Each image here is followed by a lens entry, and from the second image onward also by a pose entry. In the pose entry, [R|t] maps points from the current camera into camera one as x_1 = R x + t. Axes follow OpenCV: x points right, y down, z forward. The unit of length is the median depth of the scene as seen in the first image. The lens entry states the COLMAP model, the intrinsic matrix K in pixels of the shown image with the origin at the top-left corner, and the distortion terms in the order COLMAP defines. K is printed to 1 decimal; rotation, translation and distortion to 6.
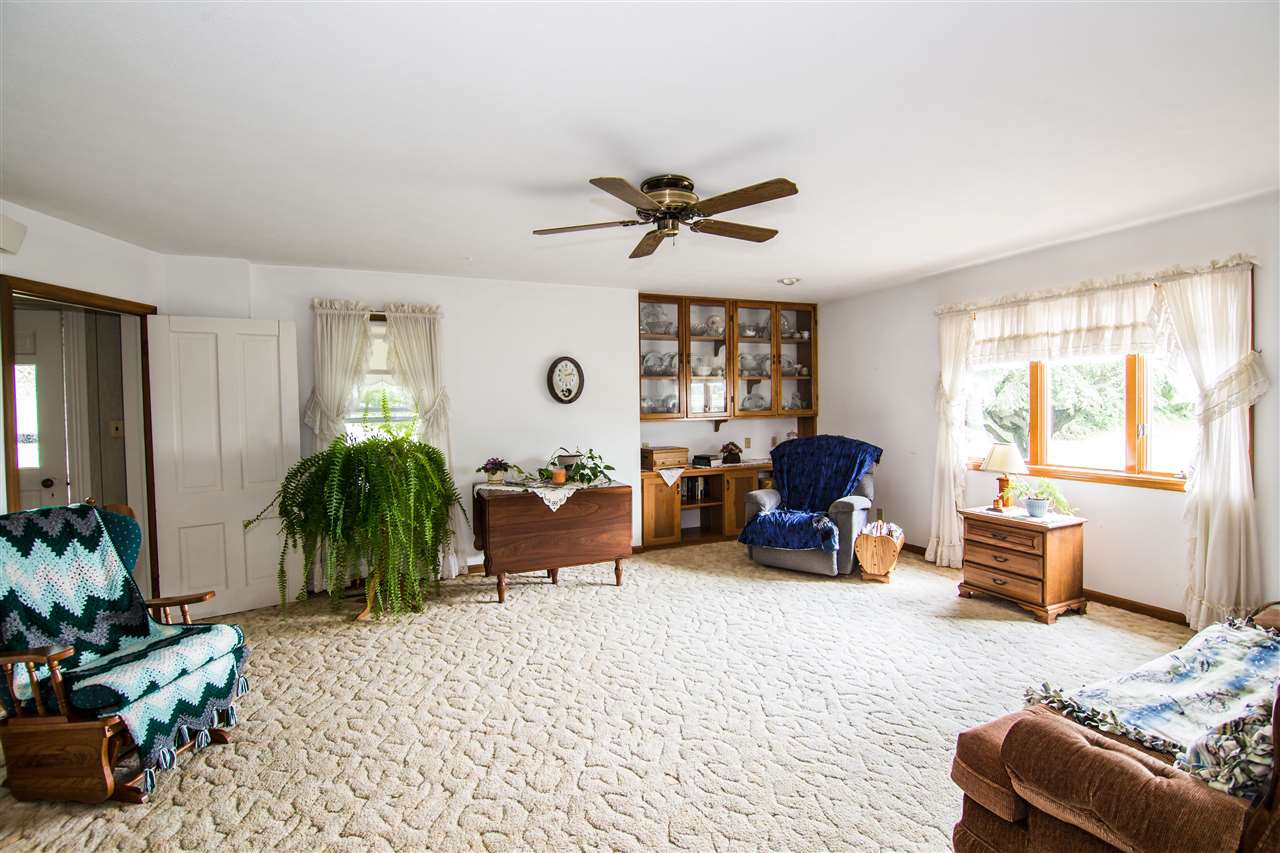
lens RADIAL K [[612.9, 0, 640.0], [0, 612.9, 426.5], [0, 0, 1]] dist [-0.015776, 0.000006]
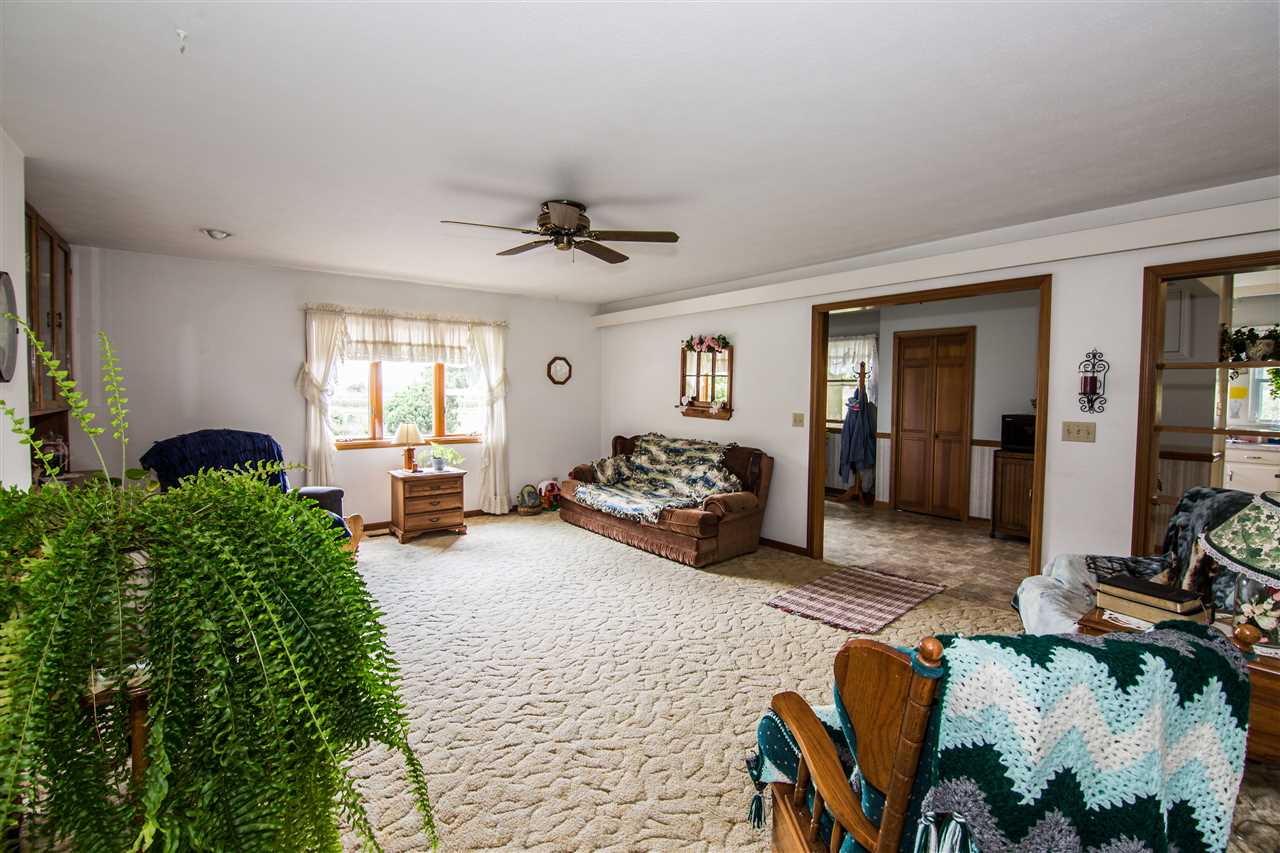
lens RADIAL K [[692.6, 0, 638.5], [0, 692.6, 421.6], [0, 0, 1]] dist [-0.027532, -0.000282]
pose [[-0.354135, -0.023893, 0.934889, -1.075654], [0.037710, 0.998496, 0.039803, -0.017387], [-0.934434, 0.049350, -0.352701, 1.133667]]
